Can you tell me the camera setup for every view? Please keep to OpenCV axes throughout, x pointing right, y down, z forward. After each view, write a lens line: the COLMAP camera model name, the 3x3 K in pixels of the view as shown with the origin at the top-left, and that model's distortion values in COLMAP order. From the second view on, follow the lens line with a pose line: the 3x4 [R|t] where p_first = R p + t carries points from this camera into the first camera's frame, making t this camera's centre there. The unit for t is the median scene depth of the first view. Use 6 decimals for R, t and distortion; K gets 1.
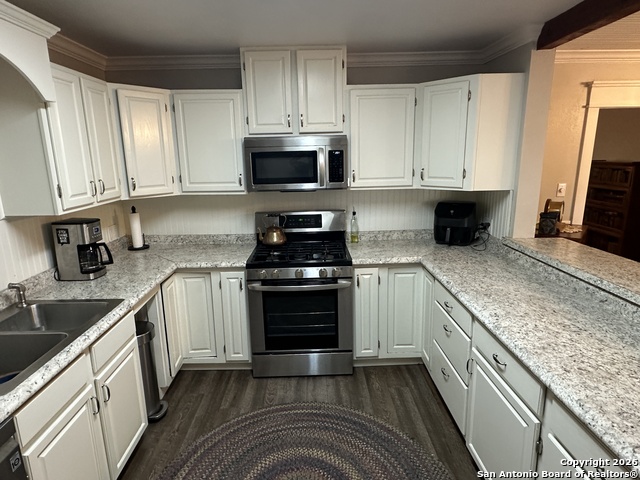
lens RADIAL K [[378.8, 0, 316.5], [0, 378.8, 241.0], [0, 0, 1]] dist [-0.003884, 0.001963]
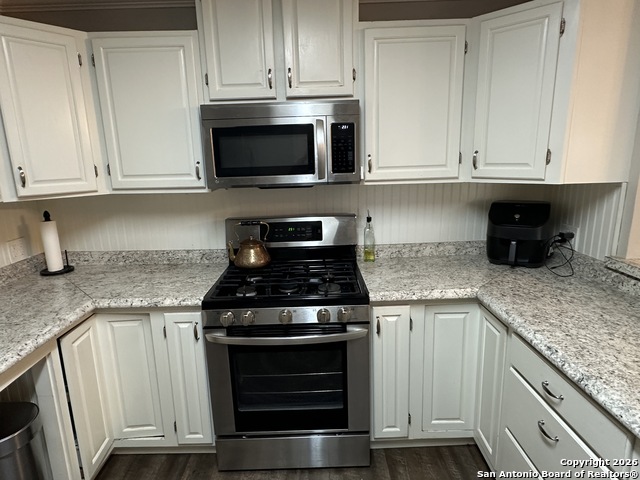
lens RADIAL K [[378.8, 0, 315.7], [0, 378.8, 239.7], [0, 0, 1]] dist [-0.003884, 0.001963]
pose [[0.999922, -0.005101, -0.011417, 0.011587], [0.005037, 0.999972, -0.005573, -0.037481], [0.011446, 0.005515, 0.999919, 0.354807]]
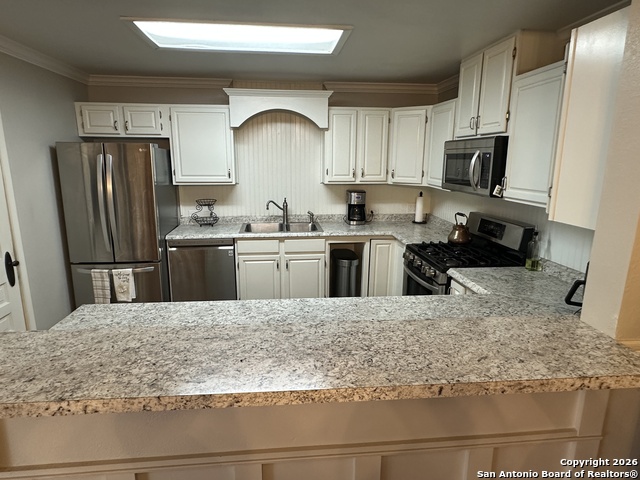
lens RADIAL K [[378.8, 0, 316.2], [0, 378.8, 241.2], [0, 0, 1]] dist [-0.003884, 0.001963]
pose [[0.087215, 0.237652, -0.967427, 0.946227], [-0.230268, 0.949637, 0.212523, -0.137393], [0.969211, 0.204232, 0.137546, 0.523084]]
